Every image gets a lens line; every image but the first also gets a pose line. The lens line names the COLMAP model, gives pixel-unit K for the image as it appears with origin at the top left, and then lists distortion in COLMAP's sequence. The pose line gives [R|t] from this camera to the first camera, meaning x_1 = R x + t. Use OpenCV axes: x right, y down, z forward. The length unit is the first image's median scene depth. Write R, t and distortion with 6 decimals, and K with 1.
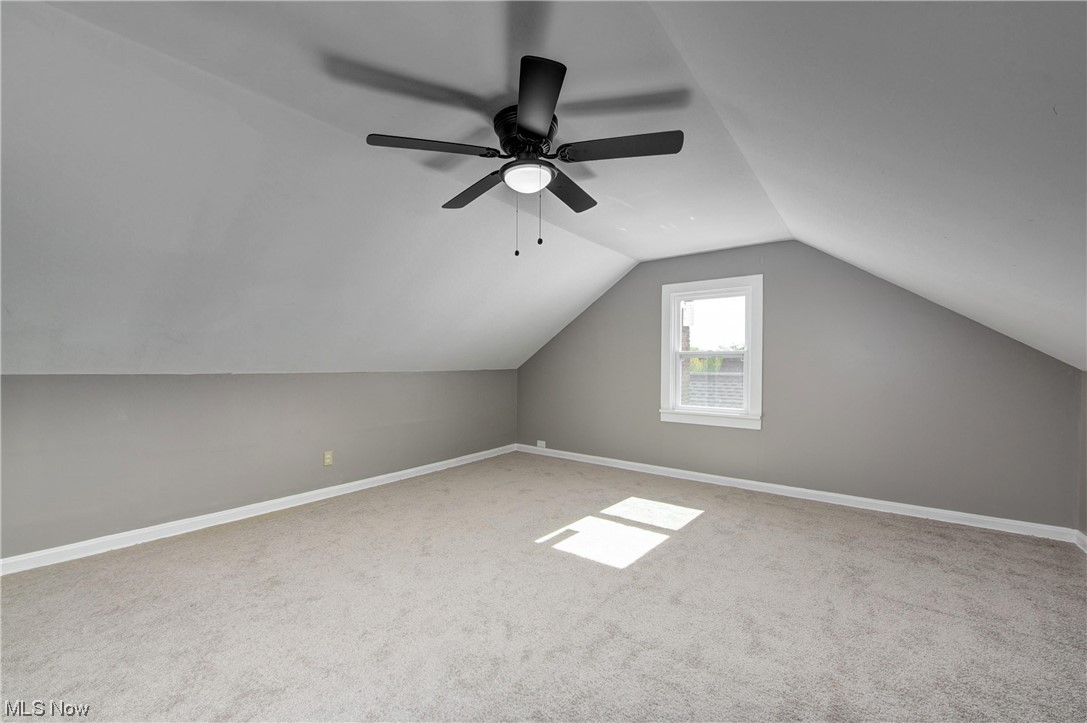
lens RADIAL K [[438.1, 0, 546.2], [0, 438.1, 368.7], [0, 0, 1]] dist [-0.001845, -0.000240]
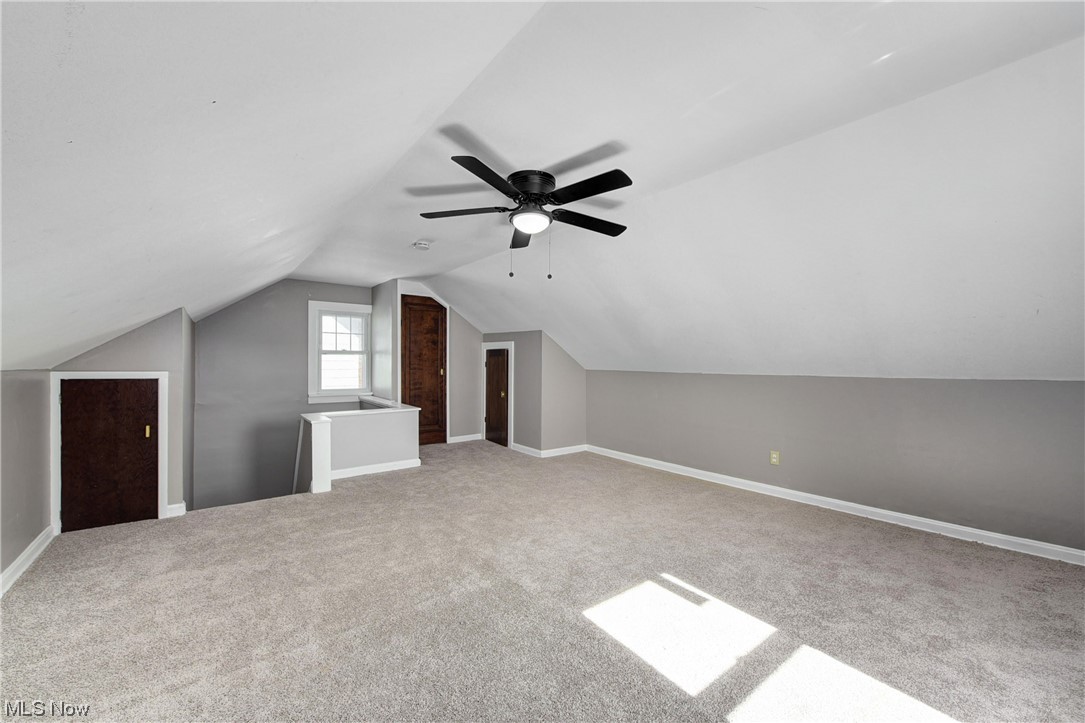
lens RADIAL K [[437.3, 0, 545.2], [0, 437.3, 368.7], [0, 0, 1]] dist [-0.001845, -0.000240]
pose [[-0.252800, 0.006117, -0.967499, 0.790370], [-0.017804, 0.999781, 0.010974, -0.010336], [0.967355, 0.020000, -0.252636, 0.904239]]
